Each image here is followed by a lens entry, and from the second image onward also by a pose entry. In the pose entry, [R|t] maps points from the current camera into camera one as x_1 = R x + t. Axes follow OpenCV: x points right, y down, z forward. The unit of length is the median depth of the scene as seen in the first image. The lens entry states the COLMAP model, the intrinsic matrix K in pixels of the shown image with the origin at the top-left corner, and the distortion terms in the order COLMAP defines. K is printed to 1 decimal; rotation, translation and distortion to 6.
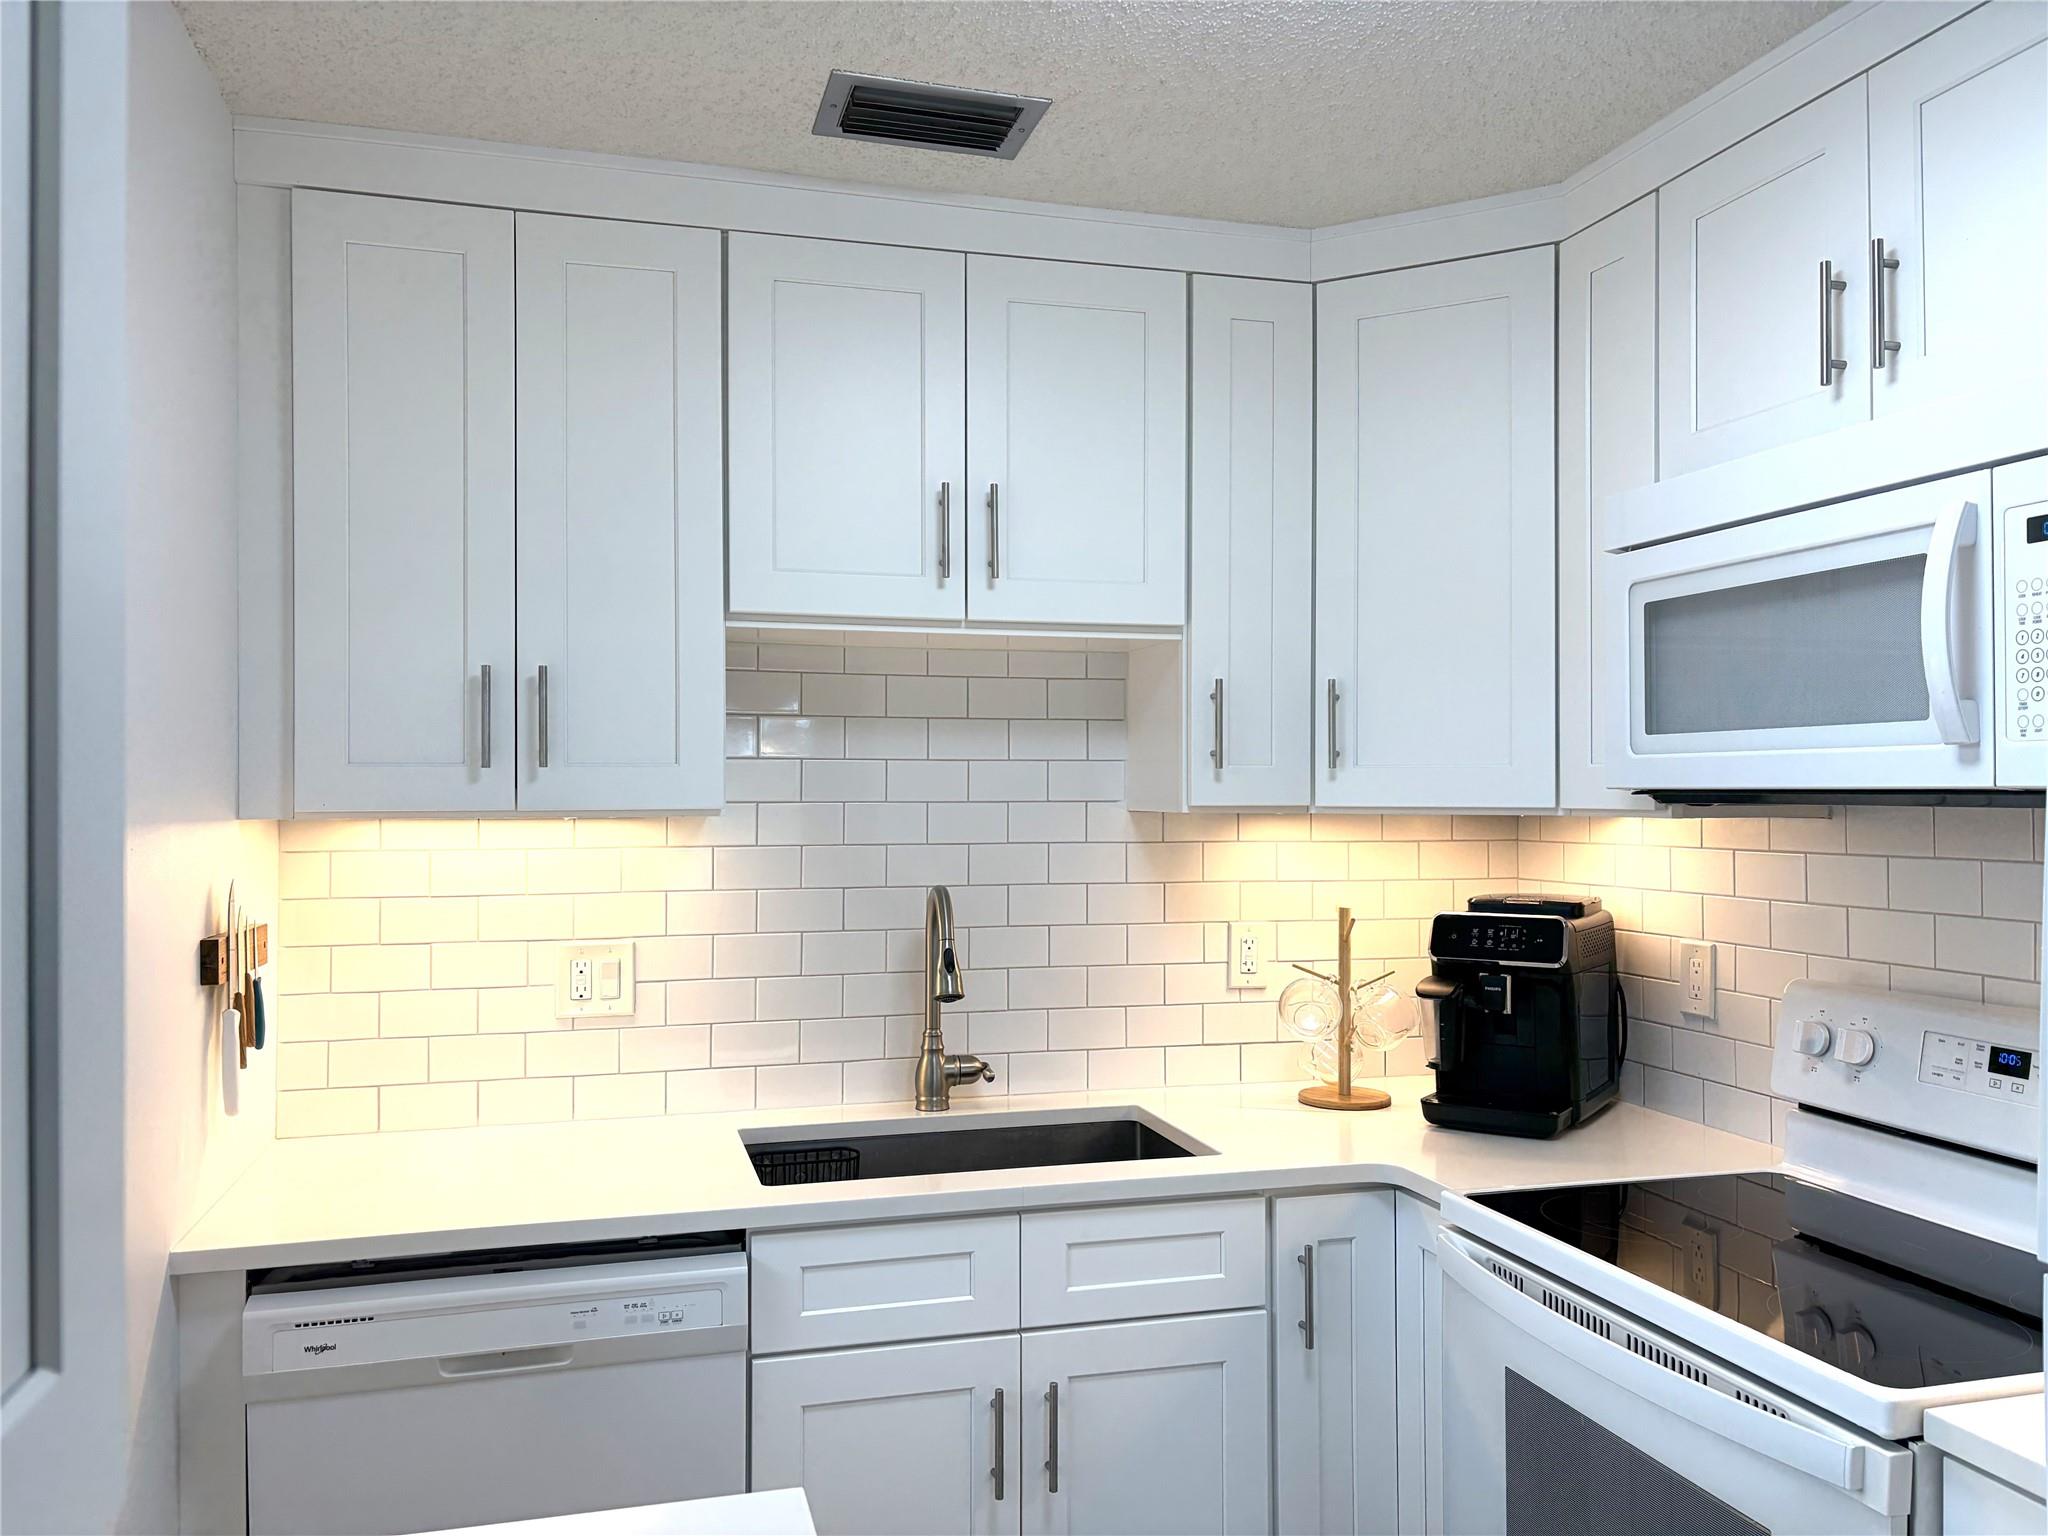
lens RADIAL K [[1556.0, 0, 1027.5], [0, 1556.0, 777.9], [0, 0, 1]] dist [0.041644, -0.010357]
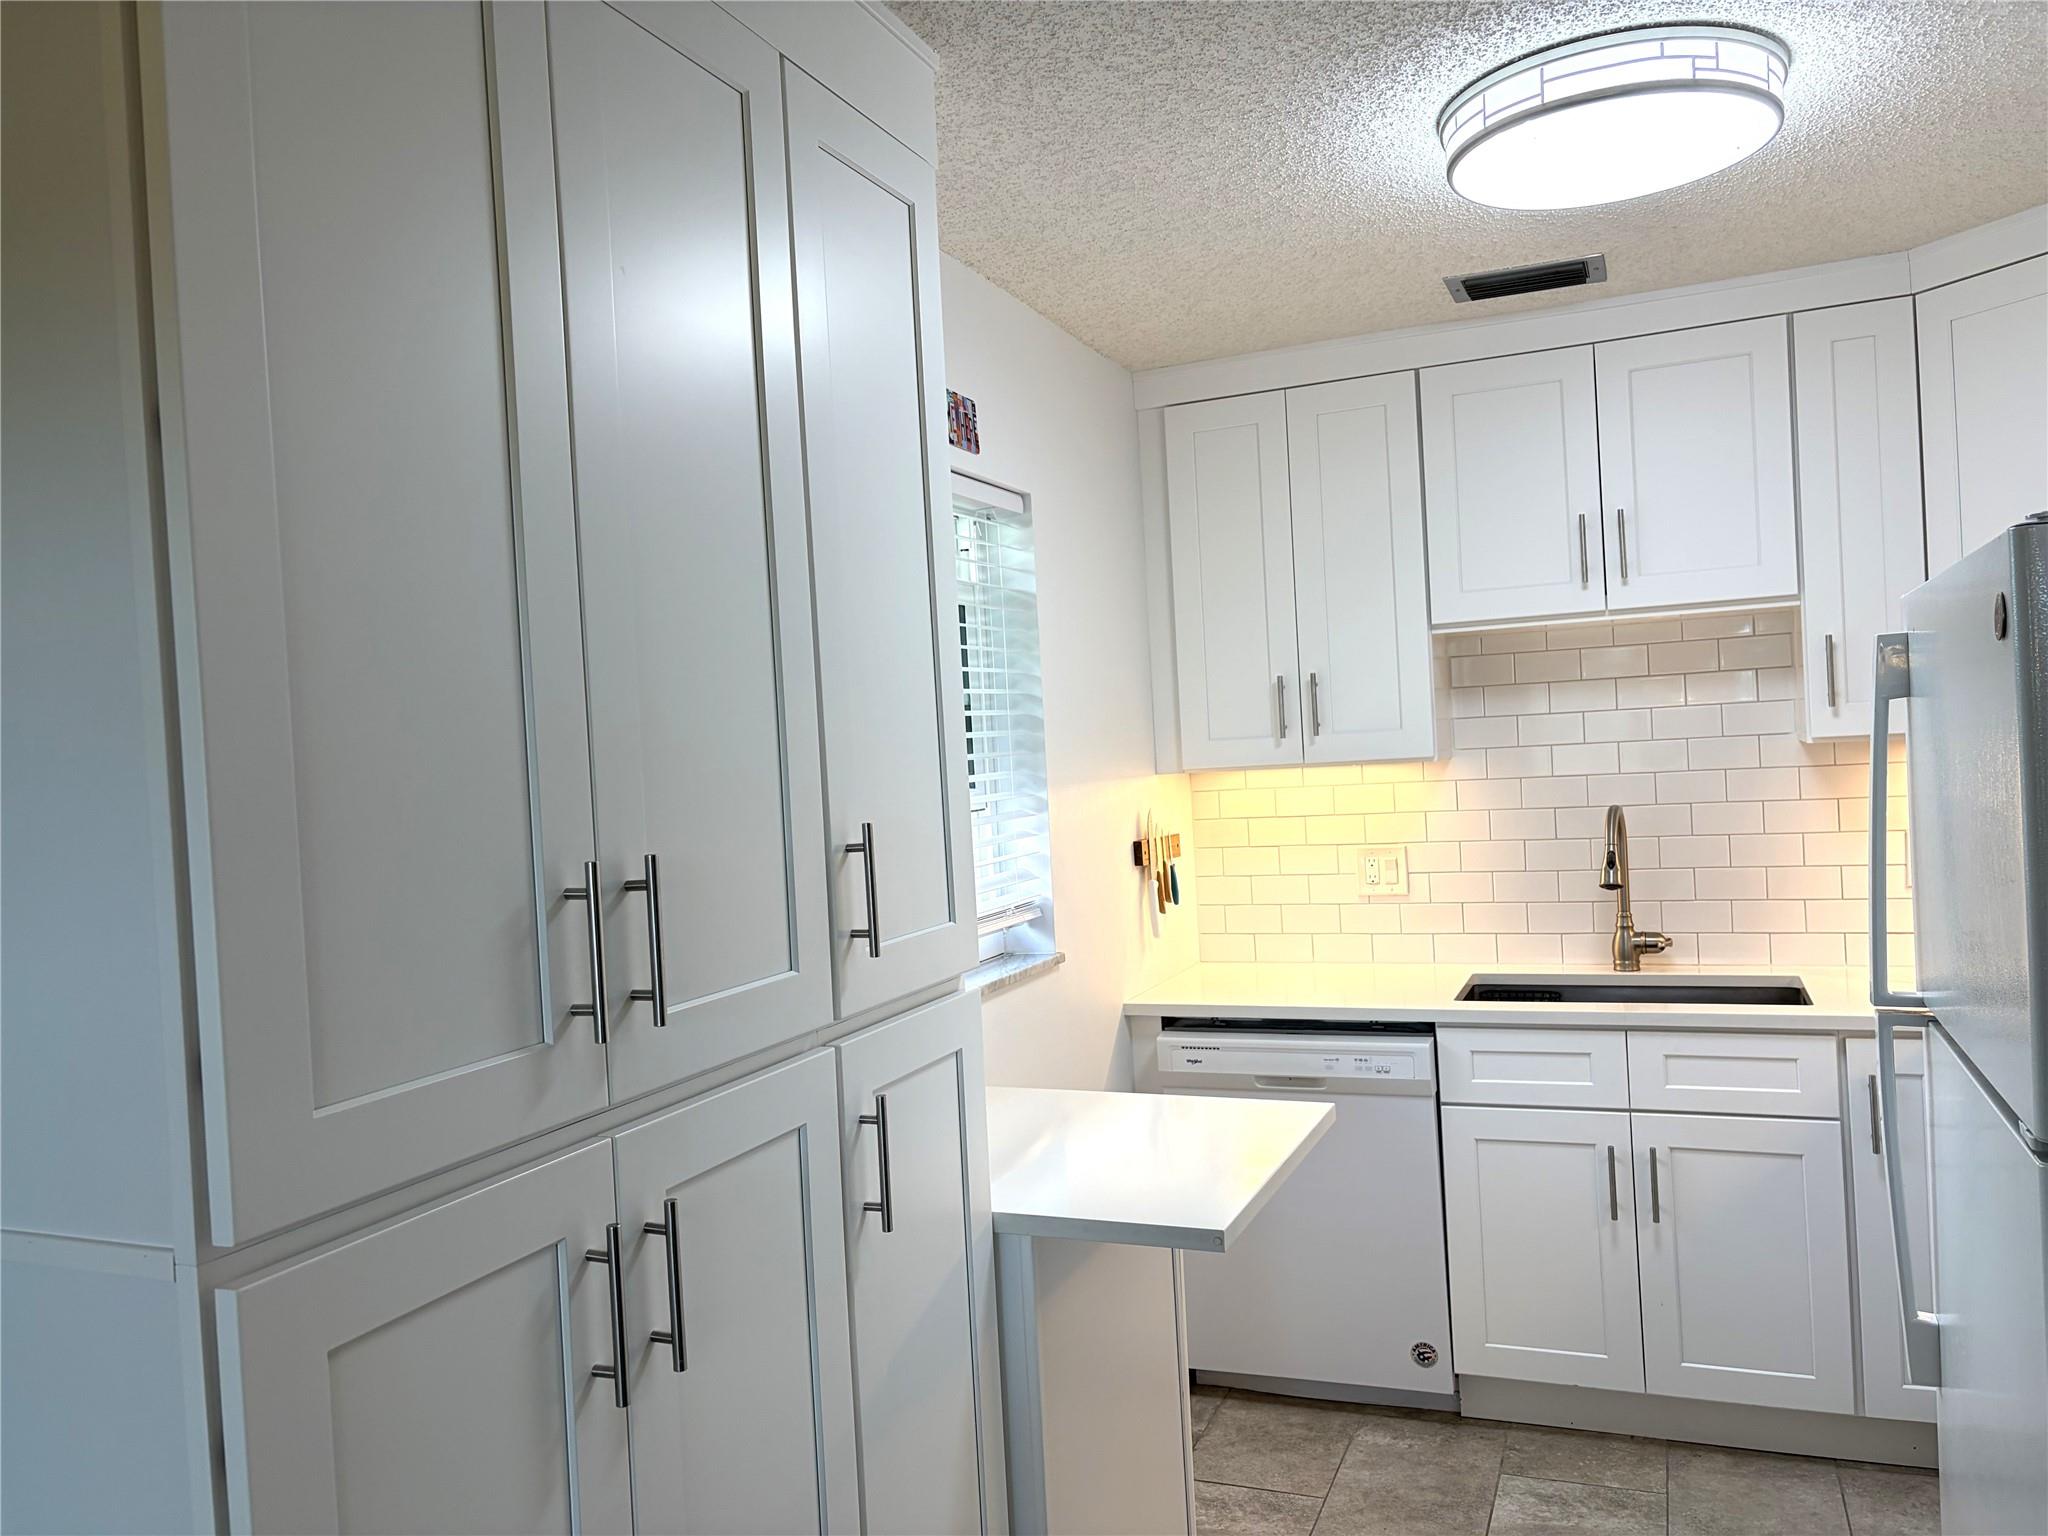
lens RADIAL K [[1556.0, 0, 1023.2], [0, 1556.0, 767.6], [0, 0, 1]] dist [0.041644, -0.010357]
pose [[0.781780, -0.035601, -0.622537, 0.435991], [0.059163, 0.998100, 0.017219, -0.018704], [0.620741, -0.050292, 0.782401, -0.428260]]
